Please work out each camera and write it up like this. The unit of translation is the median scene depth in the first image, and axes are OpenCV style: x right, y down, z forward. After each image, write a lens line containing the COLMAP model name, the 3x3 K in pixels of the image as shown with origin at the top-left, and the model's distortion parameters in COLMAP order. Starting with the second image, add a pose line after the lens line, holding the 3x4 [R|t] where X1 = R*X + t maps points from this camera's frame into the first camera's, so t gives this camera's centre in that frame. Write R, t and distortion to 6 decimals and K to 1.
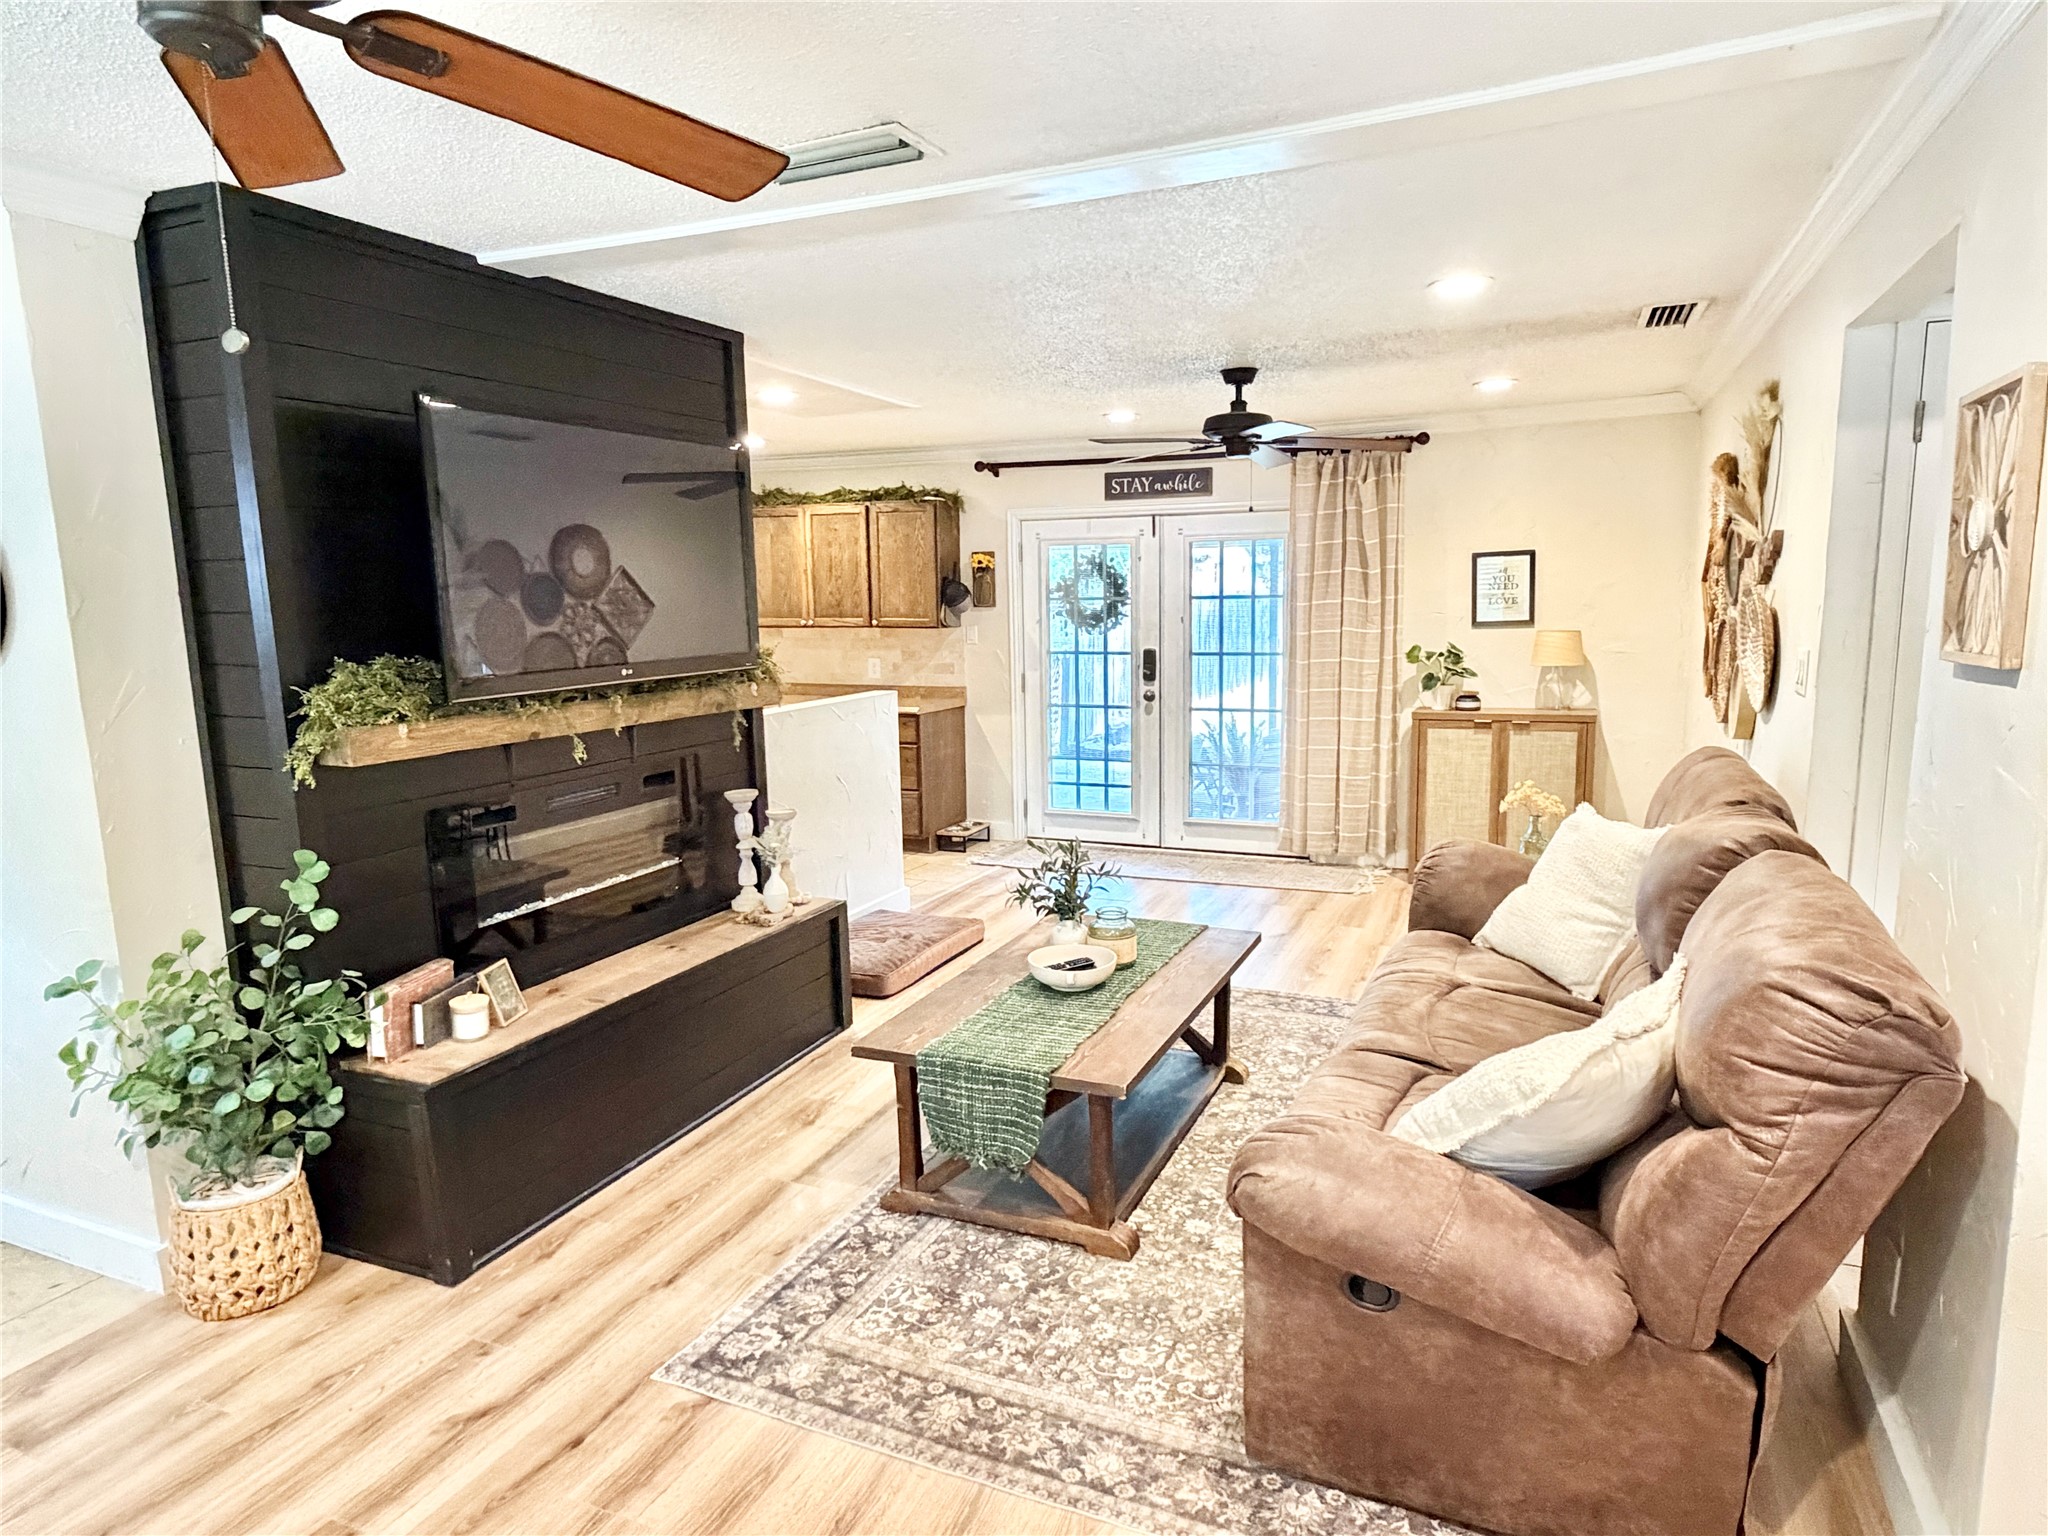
lens RADIAL K [[1210.4, 0, 1033.0], [0, 1210.4, 778.8], [0, 0, 1]] dist [0.008367, -0.001196]
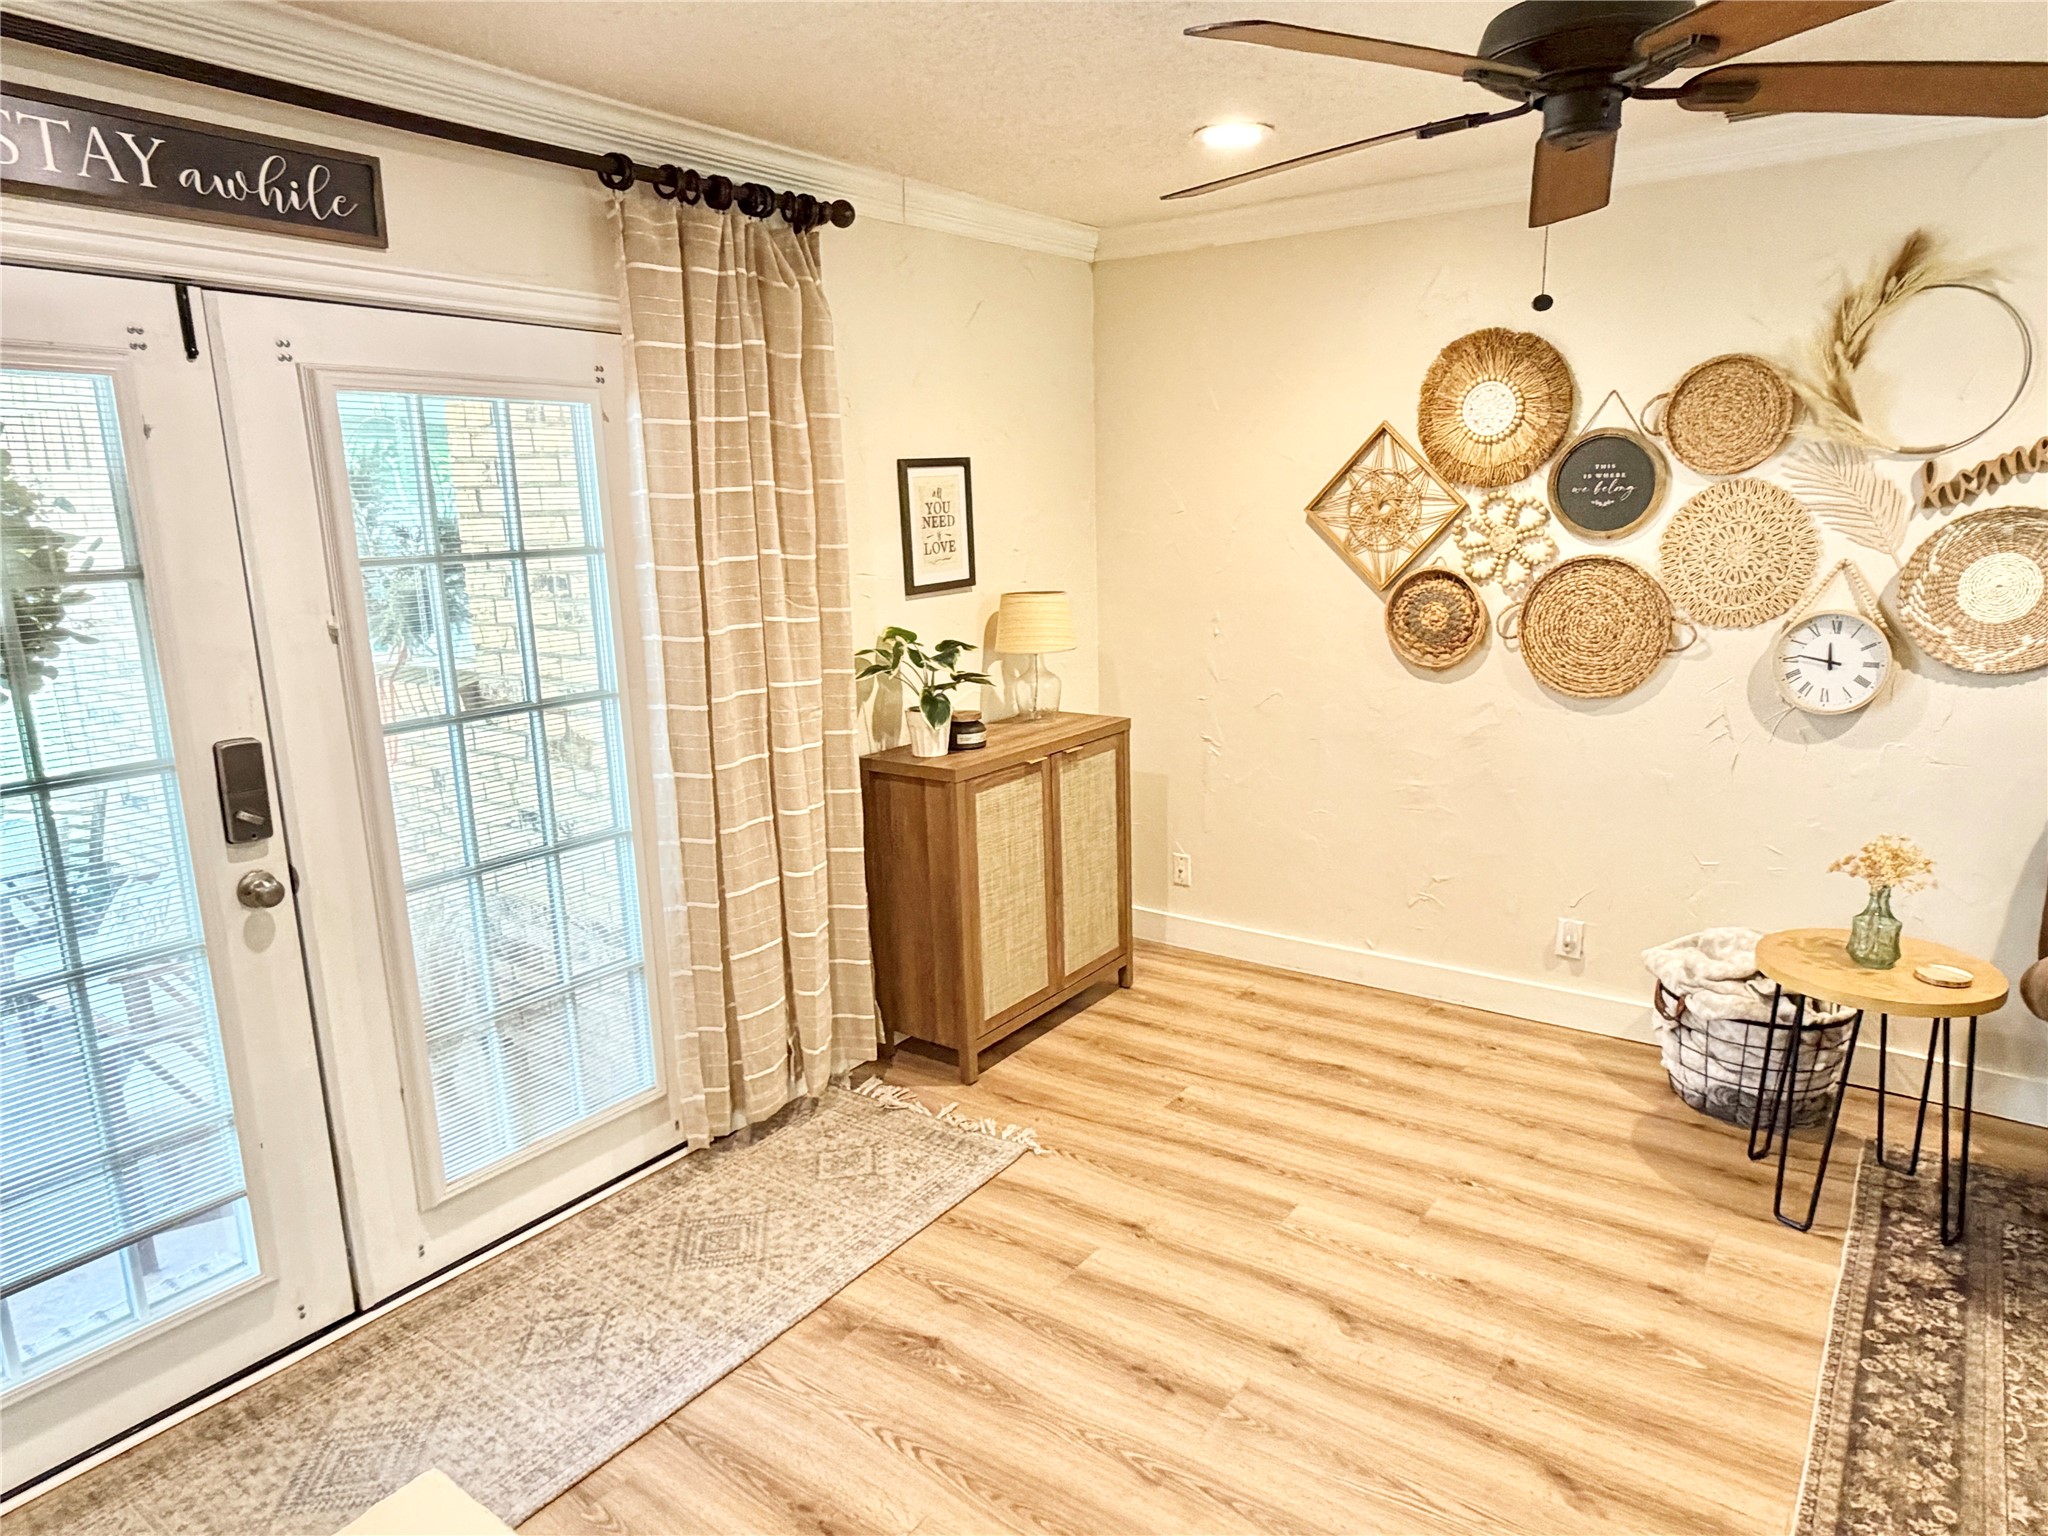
lens RADIAL K [[1252.5, 0, 1027.8], [0, 1252.5, 778.1], [0, 0, 1]] dist [0.001490, -0.000061]
pose [[0.213091, -0.201962, 0.955931, -0.155369], [0.164289, 0.971878, 0.168709, -0.112749], [-0.963121, 0.121098, 0.240278, 0.702148]]
